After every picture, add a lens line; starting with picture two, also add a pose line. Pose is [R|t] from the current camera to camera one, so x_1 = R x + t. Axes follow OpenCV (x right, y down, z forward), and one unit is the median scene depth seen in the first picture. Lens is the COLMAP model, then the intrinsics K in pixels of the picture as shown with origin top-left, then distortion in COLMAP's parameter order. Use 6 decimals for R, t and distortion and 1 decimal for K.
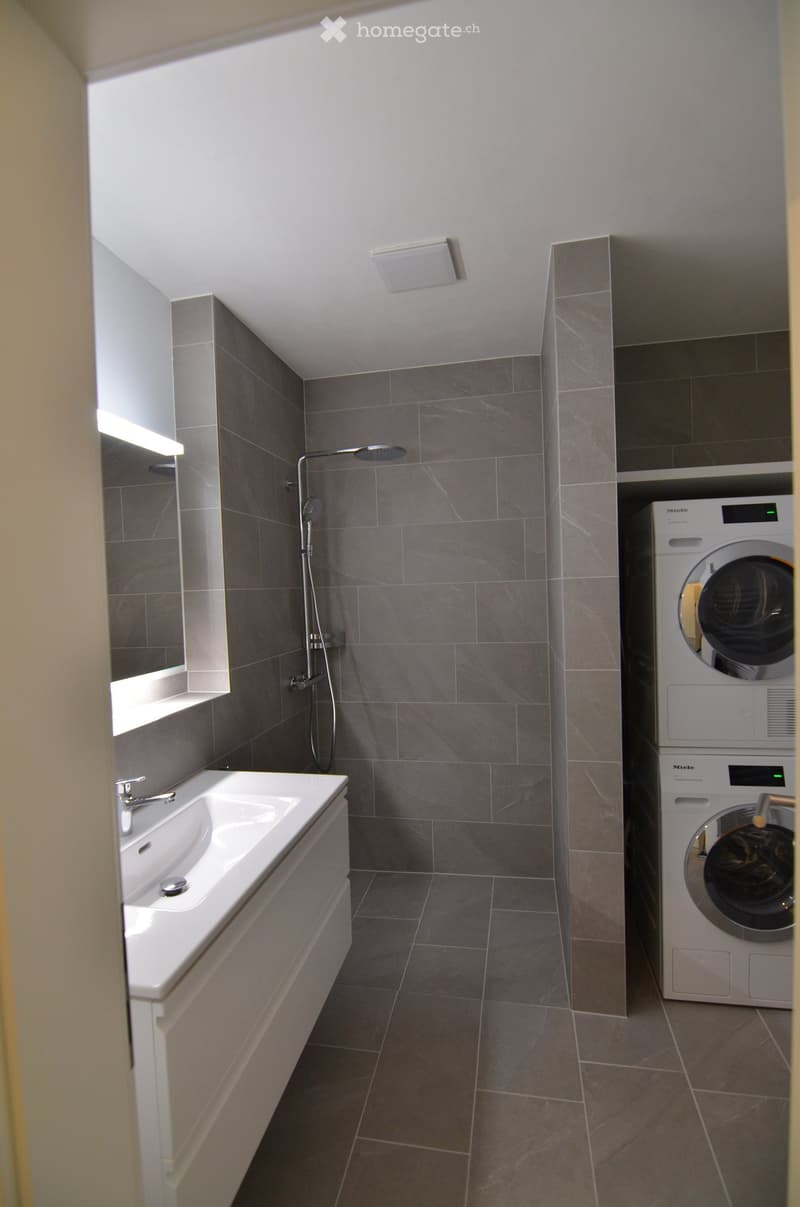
lens RADIAL K [[573.8, 0, 402.9], [0, 573.8, 603.5], [0, 0, 1]] dist [-0.022938, -0.000936]
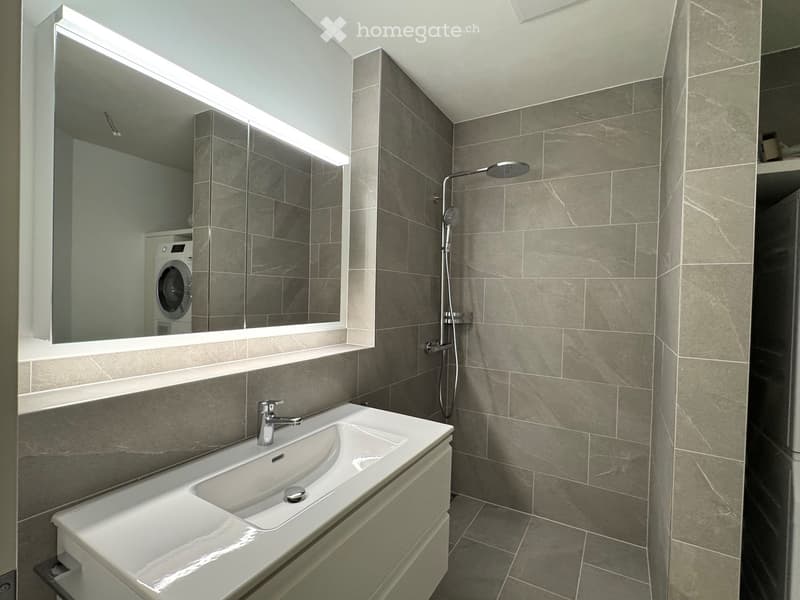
lens RADIAL K [[375.0, 0, 398.8], [0, 375.0, 299.2], [0, 0, 1]] dist [-0.003548, -0.000581]
pose [[0.941242, 0.060372, -0.332292, 0.030273], [-0.063949, 0.997953, 0.000170, 0.039936], [0.331622, 0.021089, 0.943176, 0.189905]]
